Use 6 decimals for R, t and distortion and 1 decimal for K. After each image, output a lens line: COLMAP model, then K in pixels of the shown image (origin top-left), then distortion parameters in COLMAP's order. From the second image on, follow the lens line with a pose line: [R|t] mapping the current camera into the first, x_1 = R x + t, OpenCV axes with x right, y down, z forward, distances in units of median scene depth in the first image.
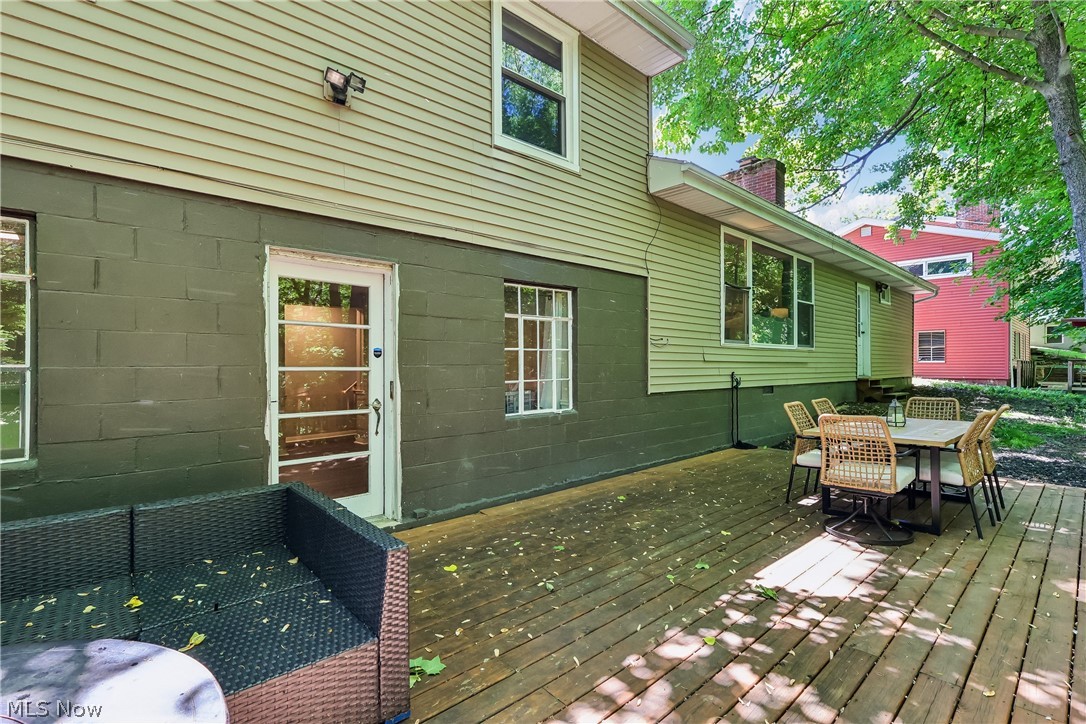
lens RADIAL K [[509.5, 0, 540.4], [0, 509.5, 362.7], [0, 0, 1]] dist [-0.003615, -0.000258]
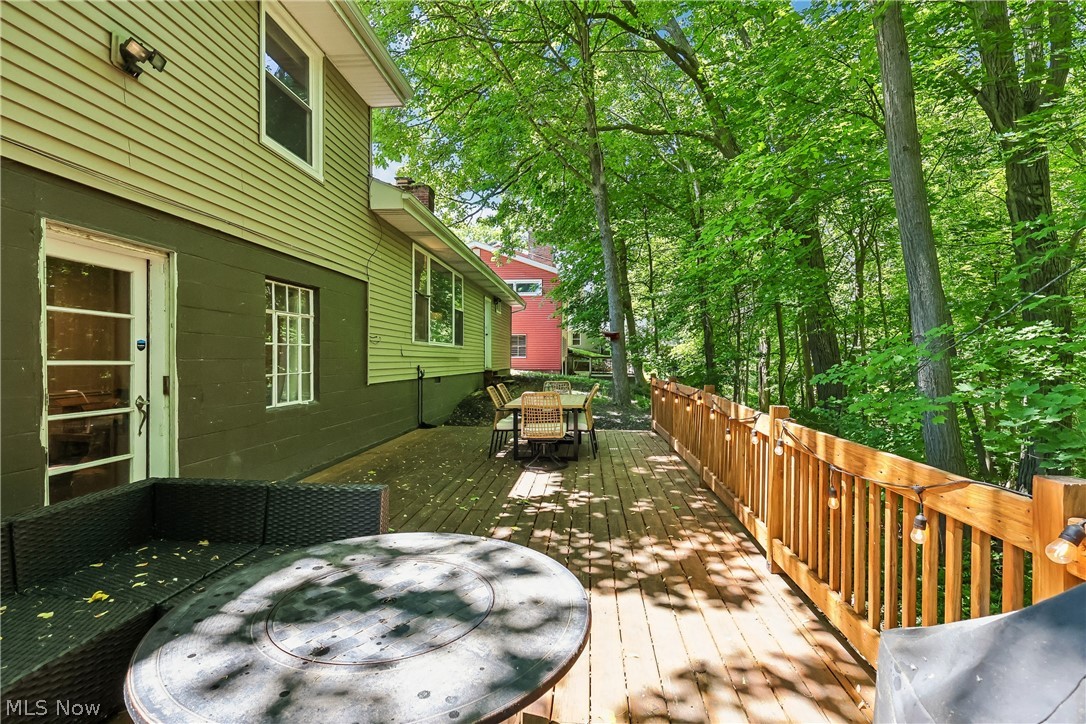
lens RADIAL K [[510.3, 0, 542.2], [0, 510.3, 355.9], [0, 0, 1]] dist [-0.001872, 0.000364]
pose [[0.737397, 0.008809, 0.675402, -0.231433], [-0.008372, 0.999957, -0.003901, -0.001690], [-0.675407, -0.002777, 0.737440, -0.090740]]
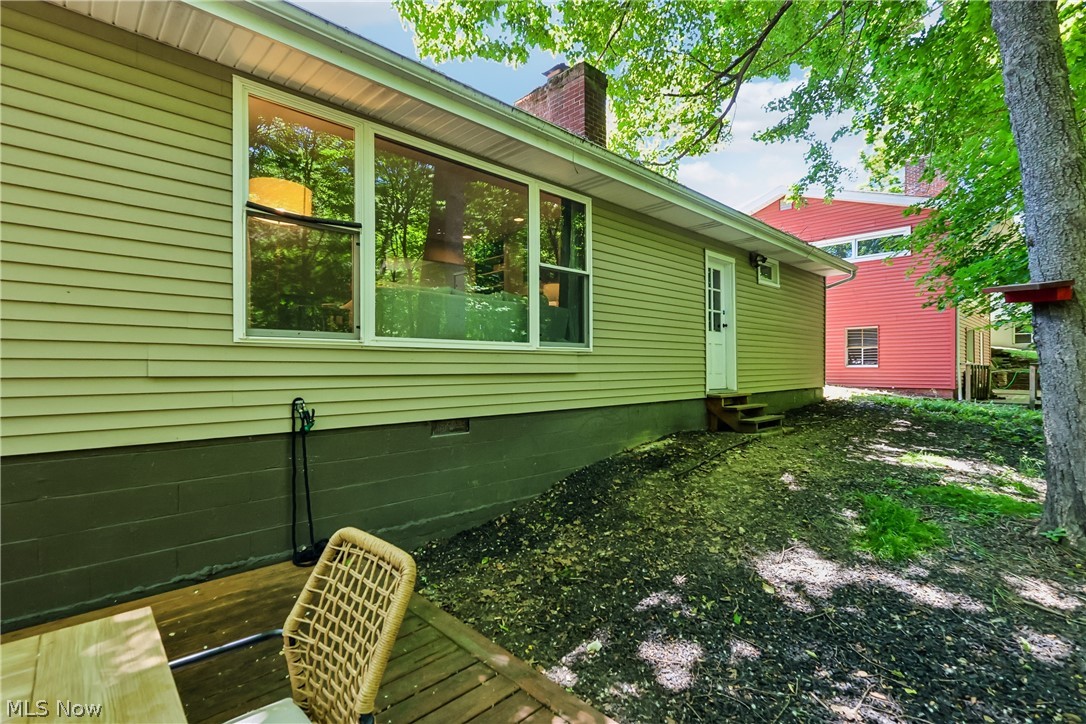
lens RADIAL K [[509.5, 0, 540.4], [0, 509.5, 362.7], [0, 0, 1]] dist [-0.003615, -0.000258]
pose [[0.999760, -0.002126, 0.021794, 0.618740], [0.002203, 0.999992, -0.003477, -0.013330], [-0.021787, 0.003525, 0.999756, 0.545329]]
